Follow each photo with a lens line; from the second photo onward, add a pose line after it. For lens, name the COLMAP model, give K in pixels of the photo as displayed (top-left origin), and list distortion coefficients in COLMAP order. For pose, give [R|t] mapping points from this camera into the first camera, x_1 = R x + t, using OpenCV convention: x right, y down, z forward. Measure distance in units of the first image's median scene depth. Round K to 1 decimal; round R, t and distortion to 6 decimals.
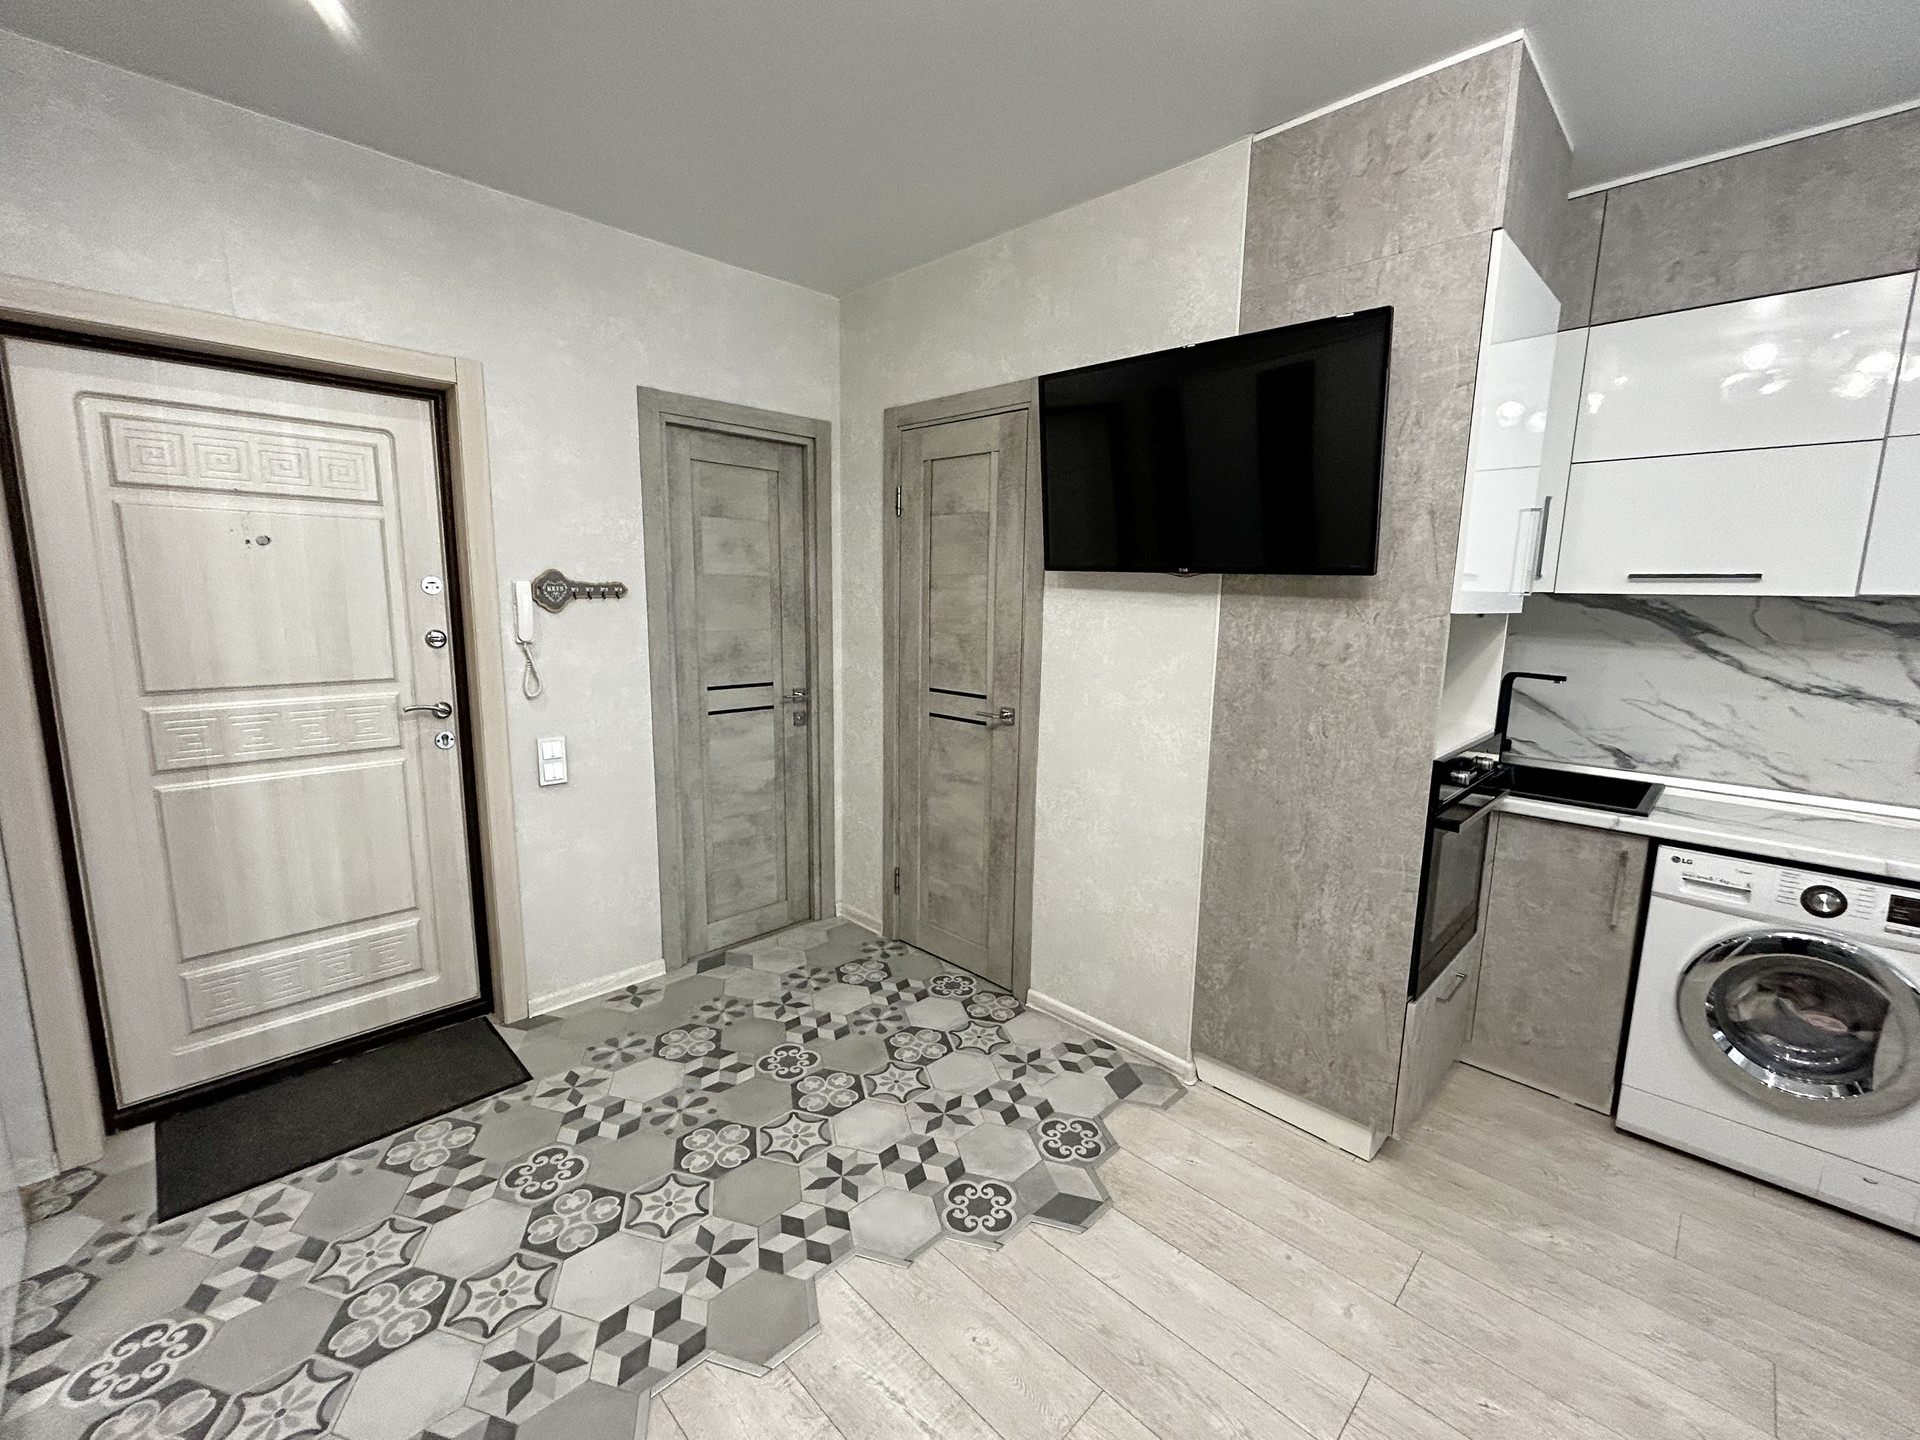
lens RADIAL K [[806.8, 0, 956.5], [0, 806.8, 716.1], [0, 0, 1]] dist [-0.000530, 0.000198]
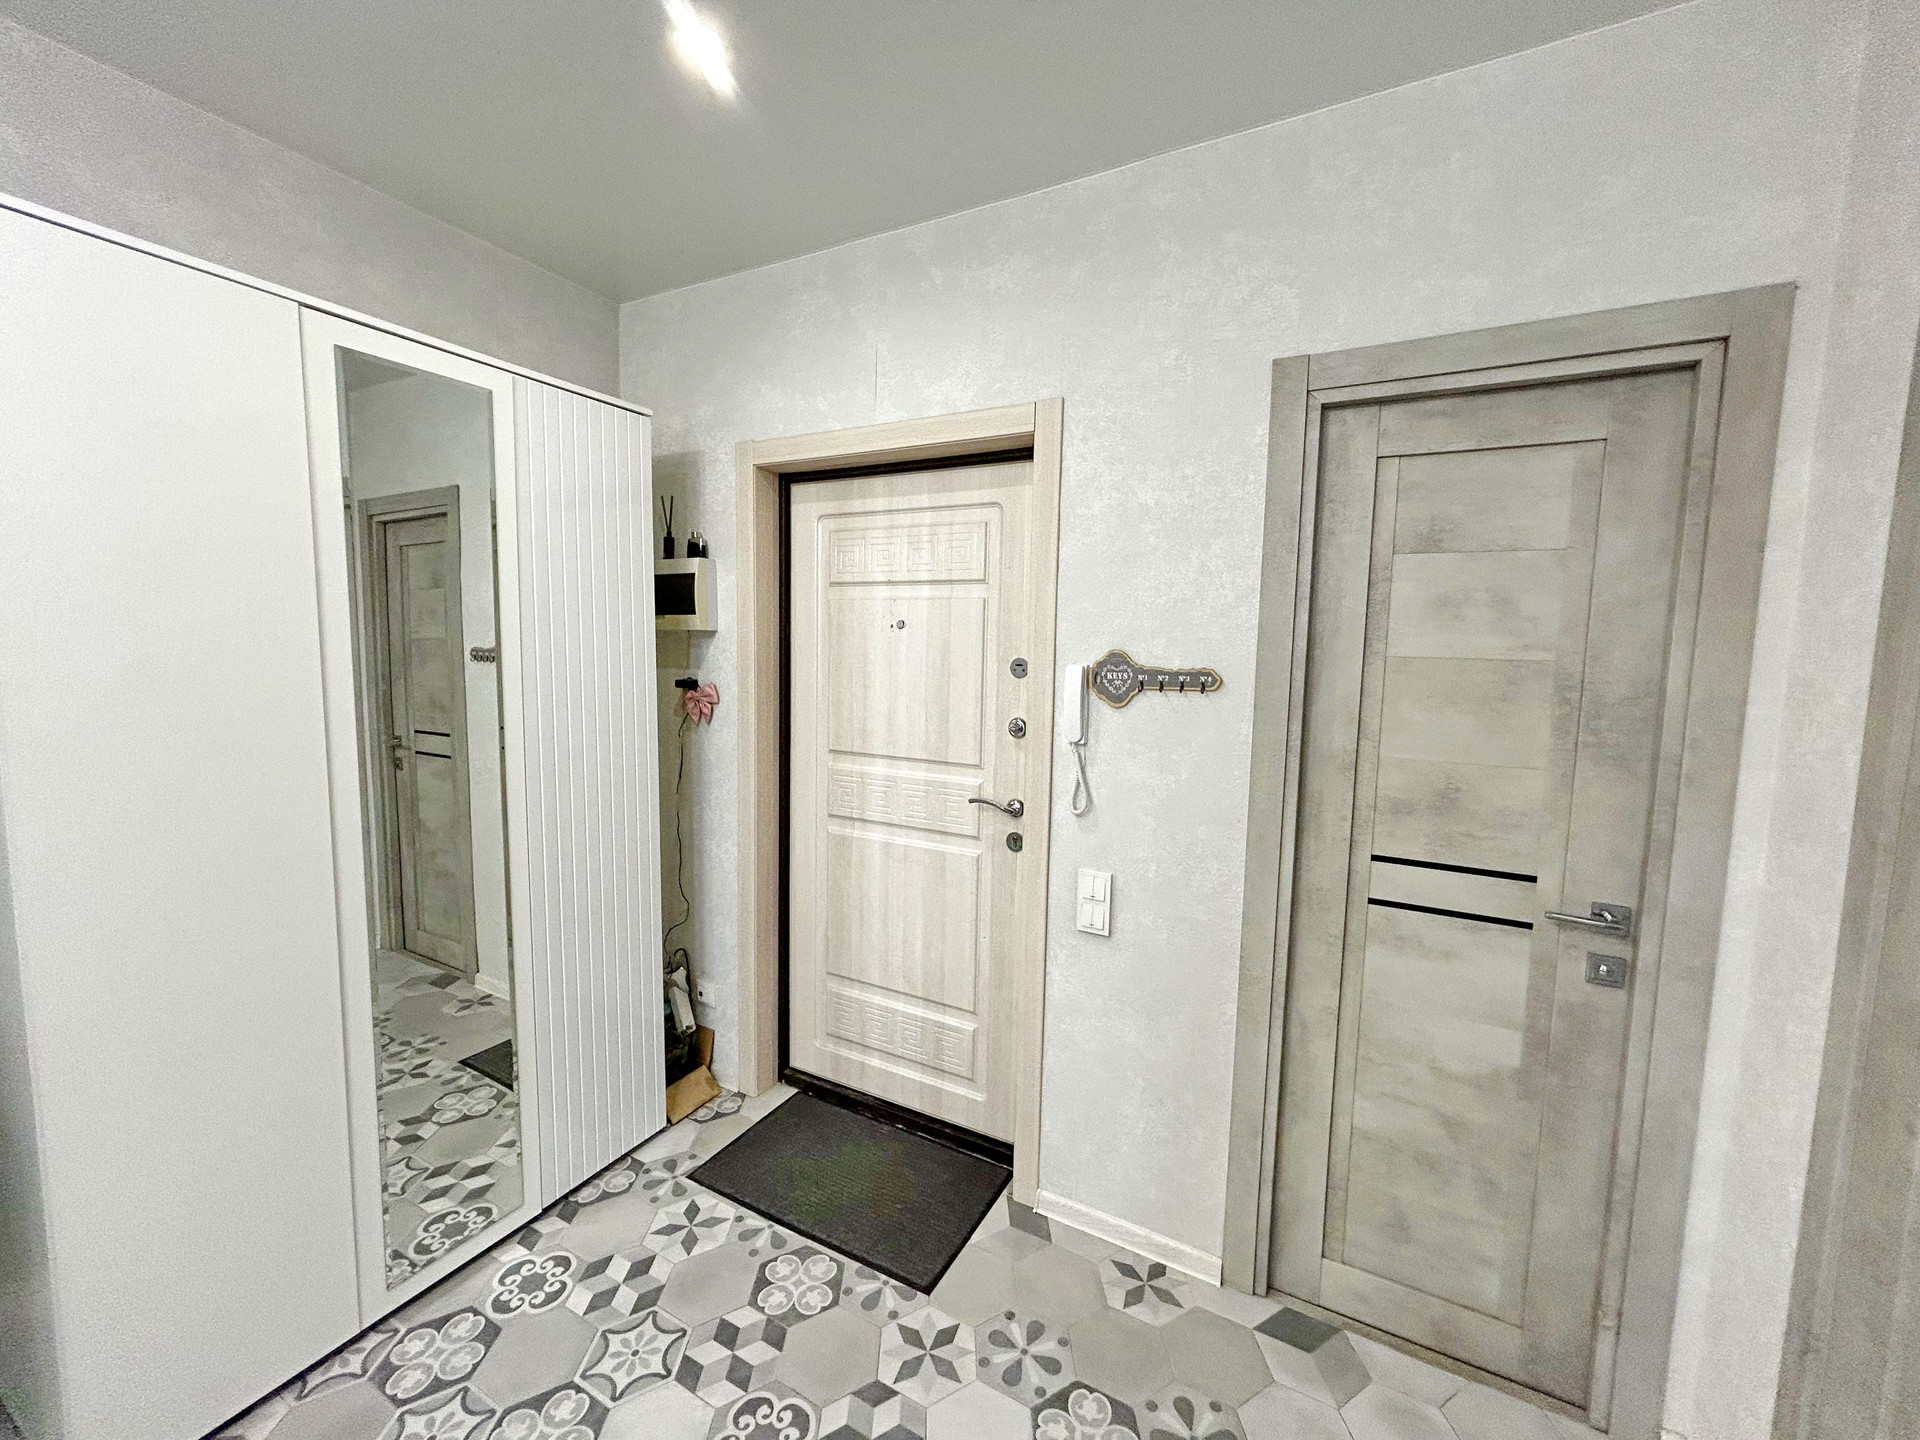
lens RADIAL K [[773.8, 0, 957.5], [0, 773.8, 716.4], [0, 0, 1]] dist [0.001105, 0.000175]
pose [[0.281695, 0.083364, -0.955876, 0.159395], [-0.163596, 0.985804, 0.037763, -0.141828], [0.945455, 0.145740, 0.291334, 0.756174]]
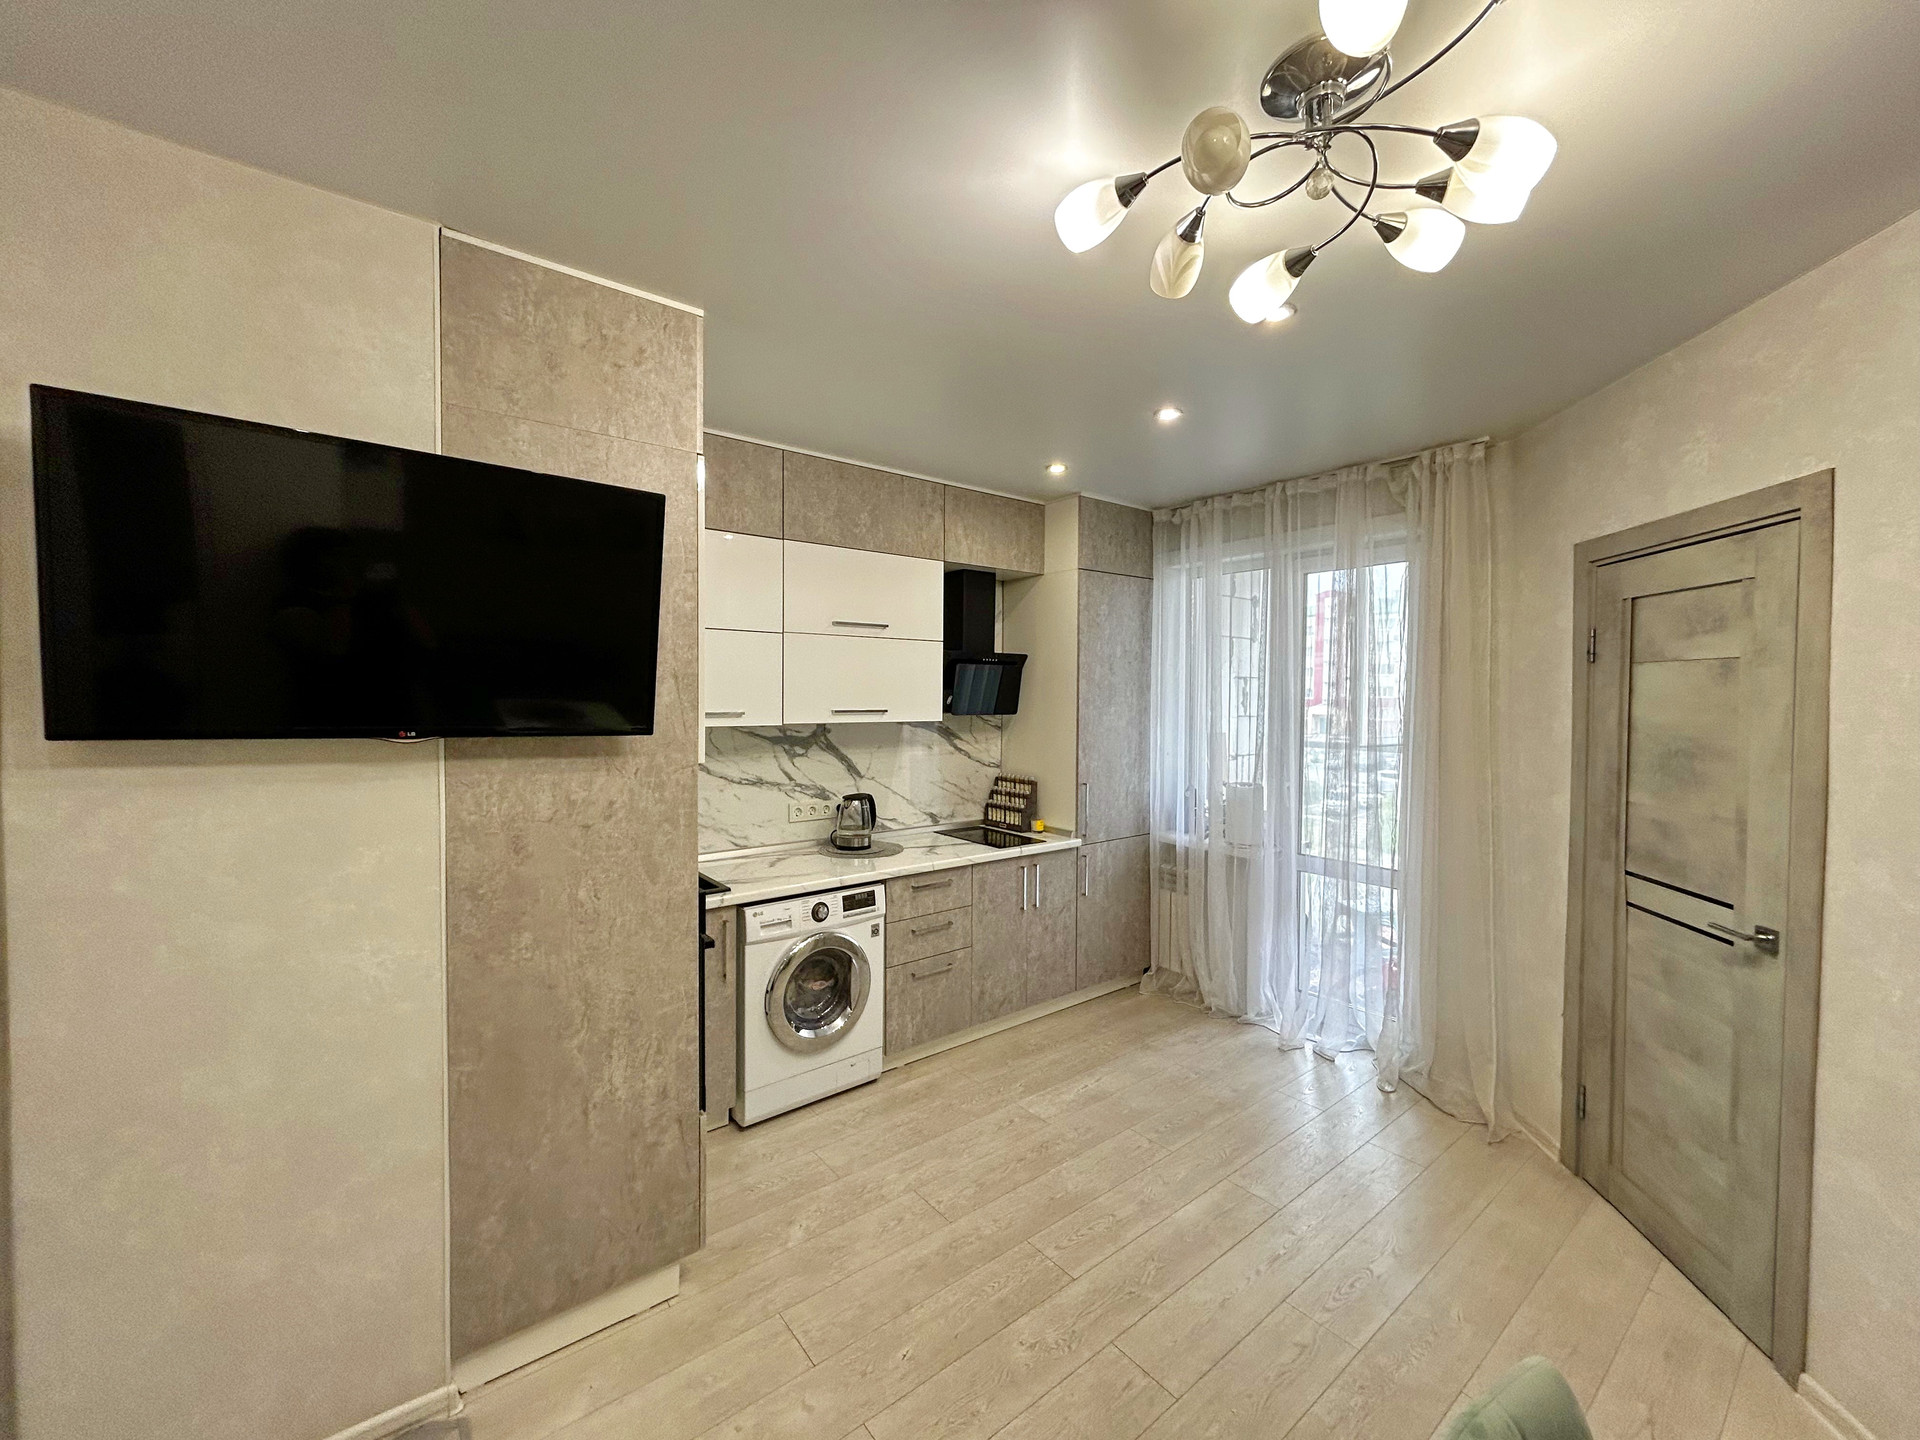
lens RADIAL K [[773.8, 0, 957.5], [0, 773.8, 716.4], [0, 0, 1]] dist [0.001105, 0.000175]
pose [[0.120701, -0.046381, 0.991605, -0.355550], [0.146609, 0.988787, 0.028404, -0.137407], [-0.981803, 0.141950, 0.126147, 0.388985]]
